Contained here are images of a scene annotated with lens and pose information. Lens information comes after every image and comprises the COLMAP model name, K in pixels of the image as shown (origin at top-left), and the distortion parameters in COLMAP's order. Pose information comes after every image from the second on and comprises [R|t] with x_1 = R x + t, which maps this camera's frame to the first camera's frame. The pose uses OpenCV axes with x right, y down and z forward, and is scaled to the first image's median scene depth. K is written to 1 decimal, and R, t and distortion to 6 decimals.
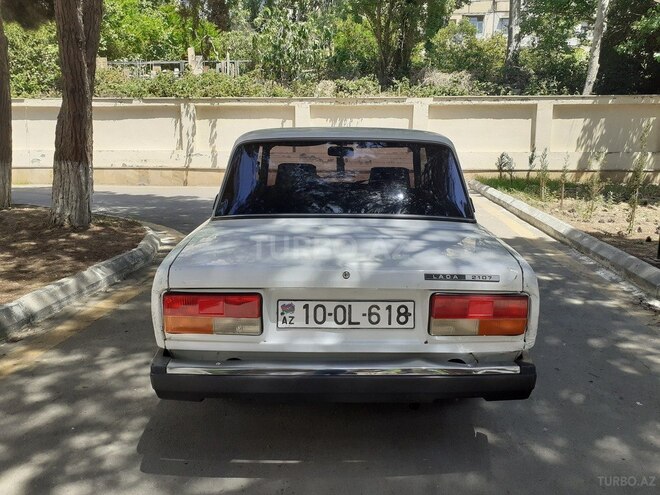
lens RADIAL K [[536.5, 0, 329.2], [0, 536.5, 237.9], [0, 0, 1]] dist [0.013931, -0.010783]
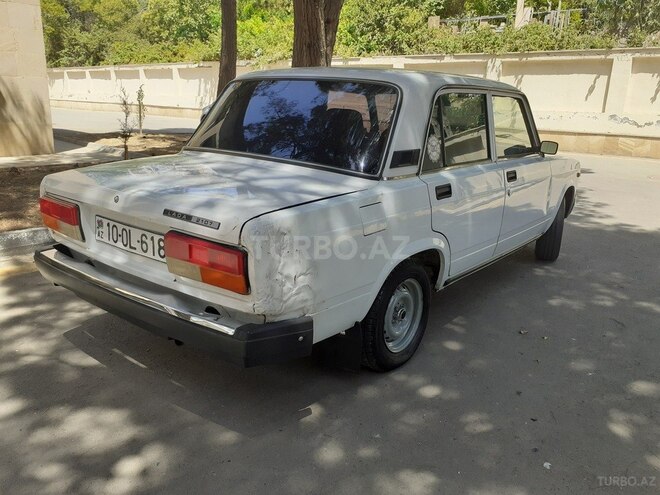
lens RADIAL K [[528.6, 0, 330.3], [0, 528.6, 249.3], [0, 0, 1]] dist [-0.003593, 0.003487]
pose [[0.792922, 0.188350, -0.579481, 0.608192], [-0.133447, 0.981617, 0.136457, -0.019649], [0.594530, -0.030870, 0.803480, 0.253864]]
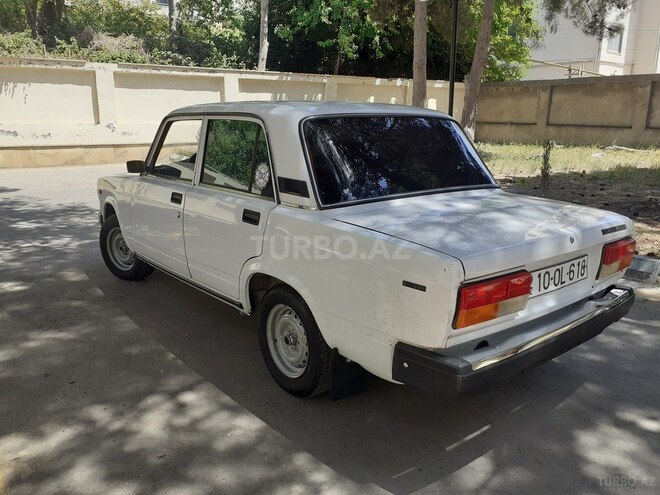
lens RADIAL K [[541.6, 0, 333.5], [0, 541.6, 248.4], [0, 0, 1]] dist [0.007319, 0.004383]
pose [[0.772402, -0.148224, 0.617596, -0.645811], [0.106291, 0.988840, 0.104389, -0.051513], [-0.626177, -0.014985, 0.779537, 0.266509]]
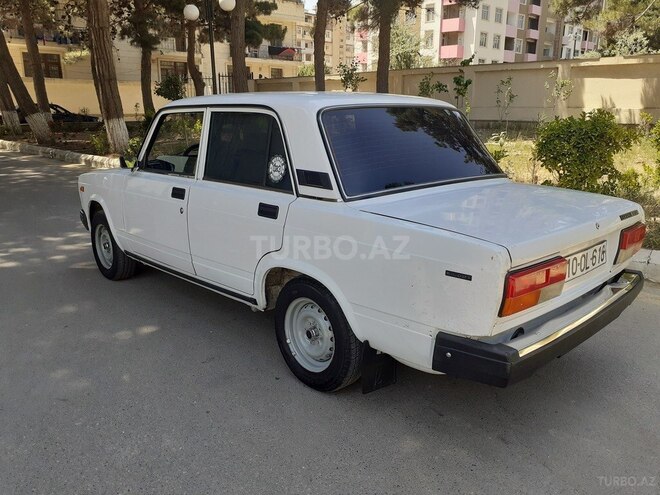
lens RADIAL K [[541.0, 0, 331.1], [0, 541.0, 246.7], [0, 0, 1]] dist [0.011791, -0.009148]
pose [[0.723163, -0.173125, 0.668628, -0.707799], [0.124763, 0.984894, 0.120076, -0.058585], [-0.679316, -0.003414, 0.733838, 0.334432]]
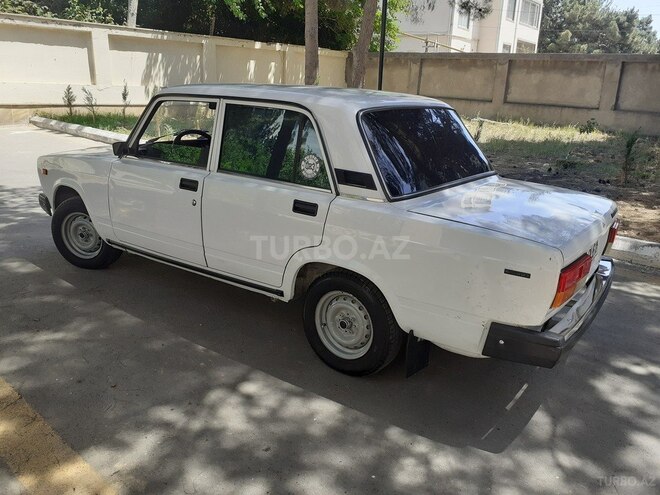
lens RADIAL K [[541.0, 0, 331.1], [0, 541.0, 246.7], [0, 0, 1]] dist [0.011791, -0.009148]
pose [[0.580536, -0.216575, 0.784903, -0.877070], [0.100353, 0.975659, 0.194985, -0.127683], [-0.808027, -0.034429, 0.588139, 0.465336]]
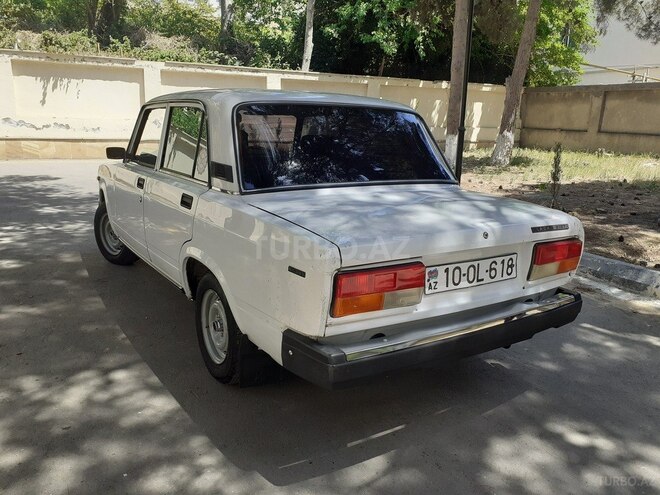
lens RADIAL K [[541.0, 0, 331.1], [0, 541.0, 246.7], [0, 0, 1]] dist [0.011791, -0.009148]
pose [[0.838352, -0.103803, 0.535155, -0.491079], [0.067916, 0.993943, 0.086398, -0.012606], [-0.540882, -0.036087, 0.840324, 0.165117]]
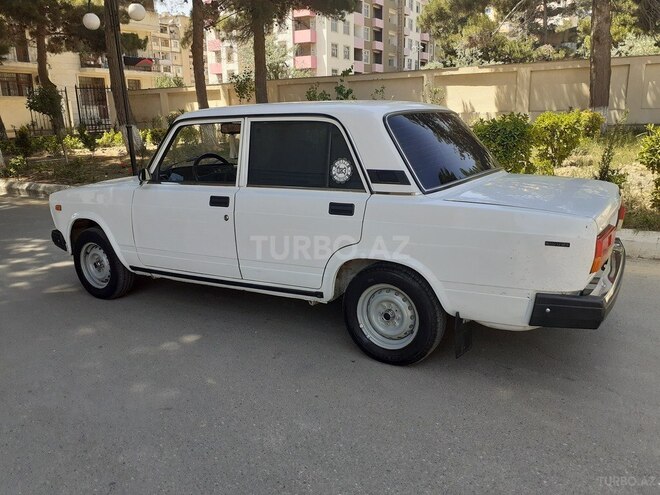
lens RADIAL K [[539.2, 0, 326.8], [0, 539.2, 247.2], [0, 0, 1]] dist [0.022199, -0.006759]
pose [[0.522787, -0.216772, 0.824442, -0.988453], [0.179439, 0.973443, 0.142165, -0.095711], [-0.833364, 0.073615, 0.547800, 0.533874]]
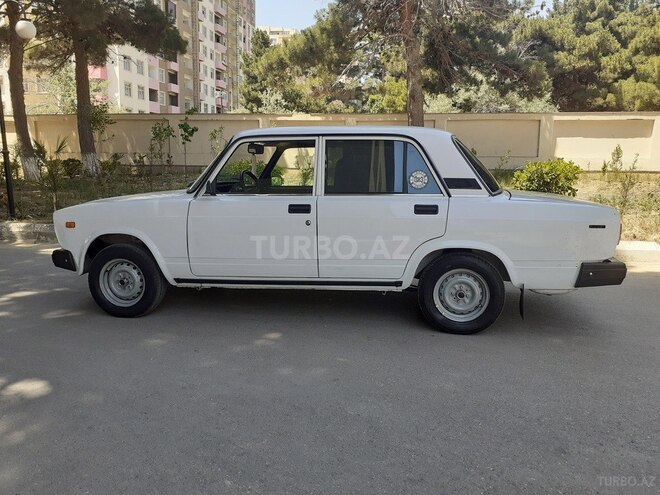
lens RADIAL K [[551.5, 0, 328.7], [0, 551.5, 246.4], [0, 0, 1]] dist [0.010156, -0.007421]
pose [[0.163926, -0.155219, 0.974184, -1.380435], [0.171930, 0.976924, 0.126725, -0.131147], [-0.971374, 0.146718, 0.186830, 0.996949]]
